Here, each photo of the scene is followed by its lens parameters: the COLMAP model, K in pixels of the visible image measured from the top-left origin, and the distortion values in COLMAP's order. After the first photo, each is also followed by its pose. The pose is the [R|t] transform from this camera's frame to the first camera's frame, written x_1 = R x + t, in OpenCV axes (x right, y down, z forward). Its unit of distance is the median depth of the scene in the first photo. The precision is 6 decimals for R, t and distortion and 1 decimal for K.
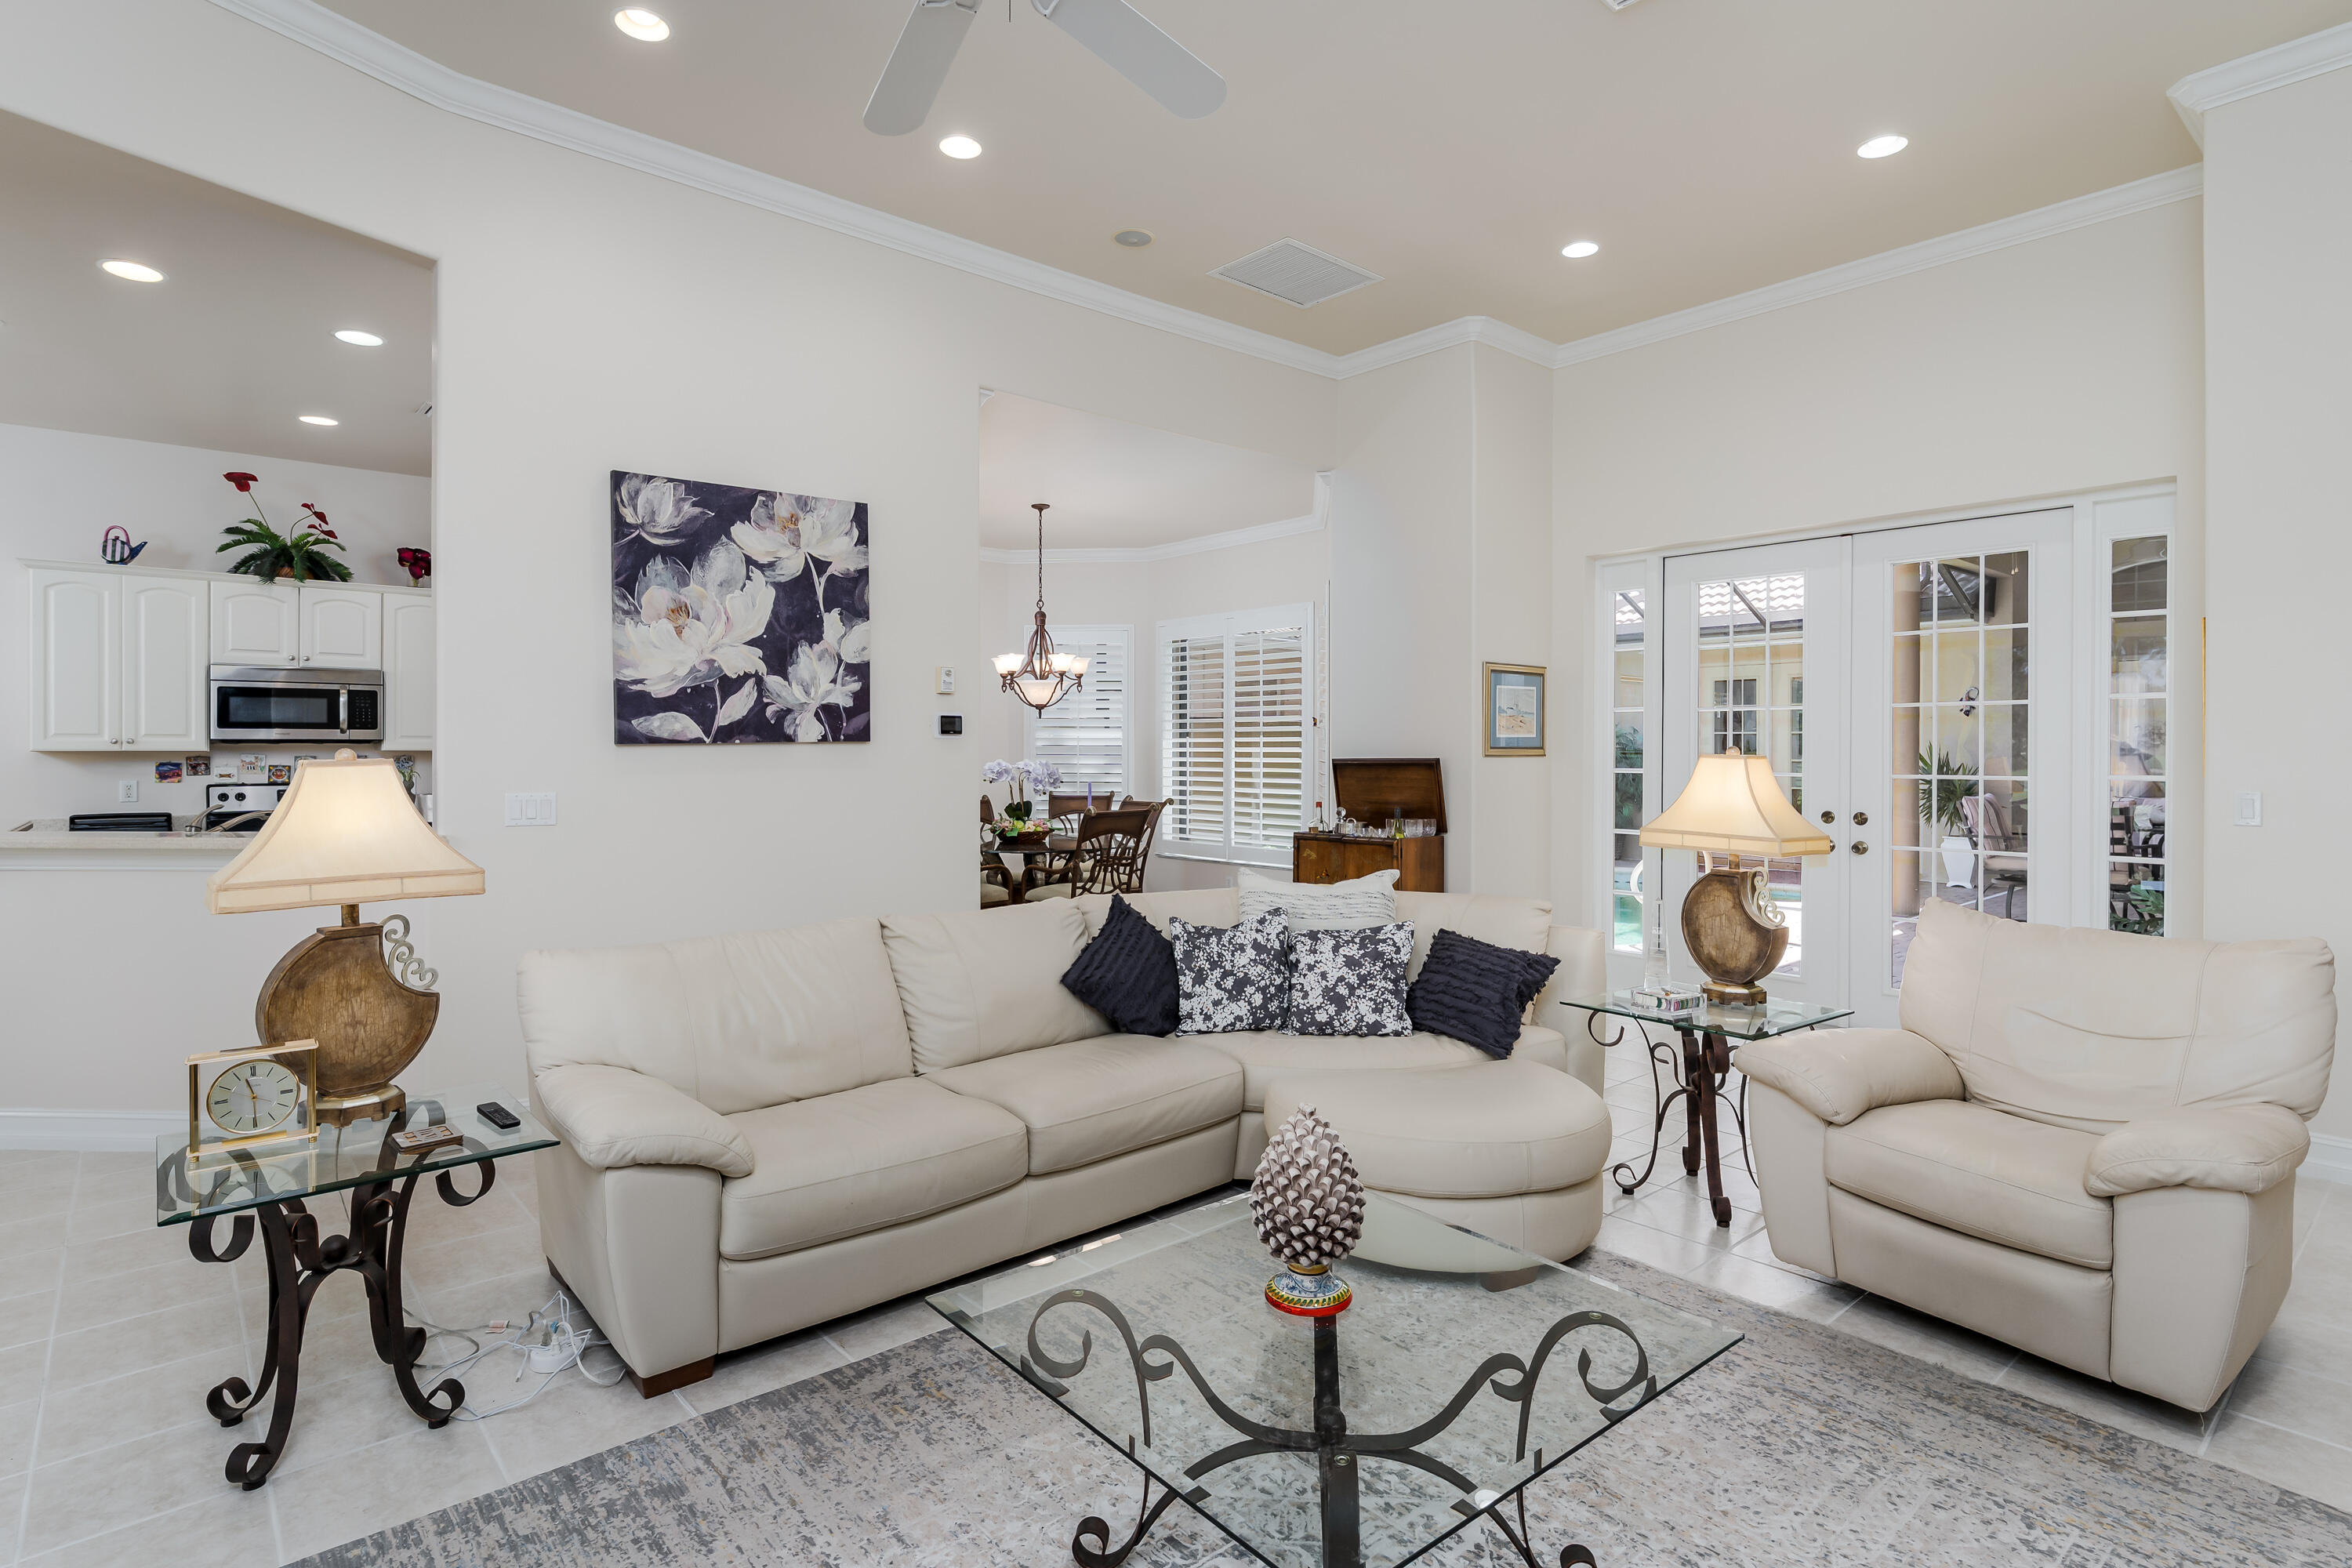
lens RADIAL K [[1142.1, 0, 1166.9], [0, 1142.1, 745.6], [0, 0, 1]] dist [0.000253, 0.001165]
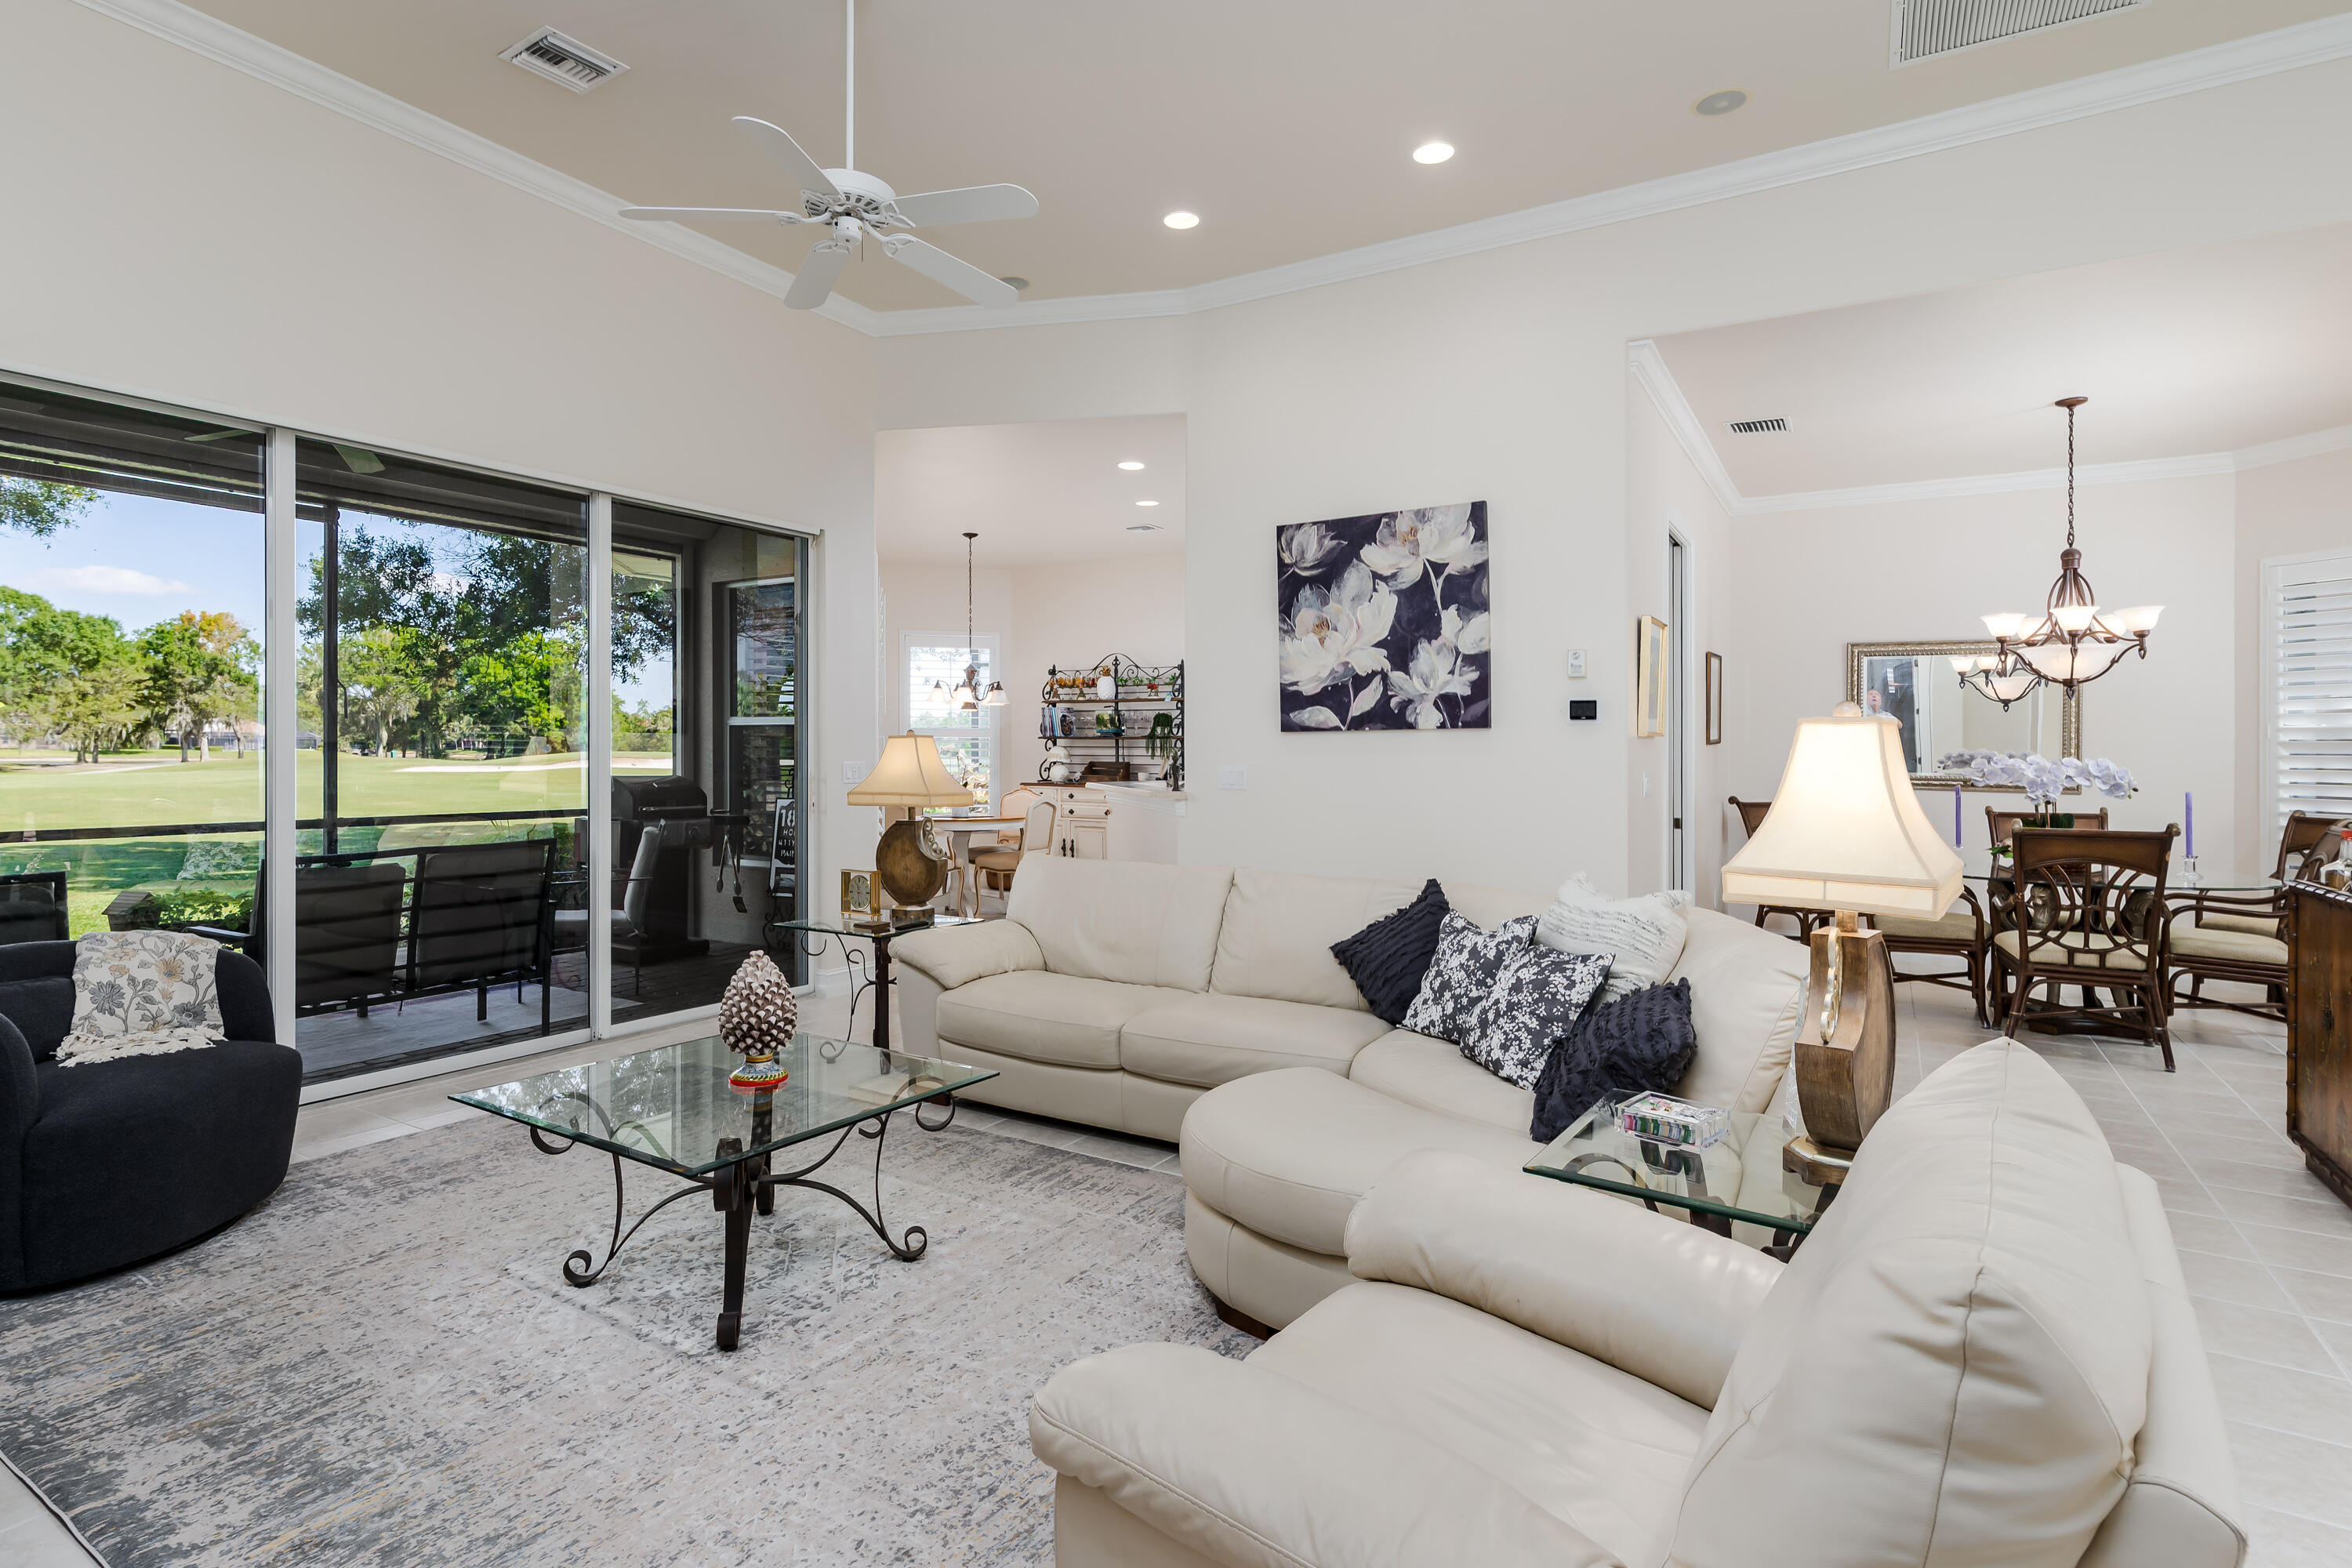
lens RADIAL K [[1142.1, 0, 1137.0], [0, 1142.1, 748.1], [0, 0, 1]] dist [0.000253, 0.001165]
pose [[0.325421, 0.000435, -0.945569, 0.651719], [-0.003552, 0.999993, -0.000762, 0.017631], [0.945562, 0.003607, 0.325421, 0.374325]]
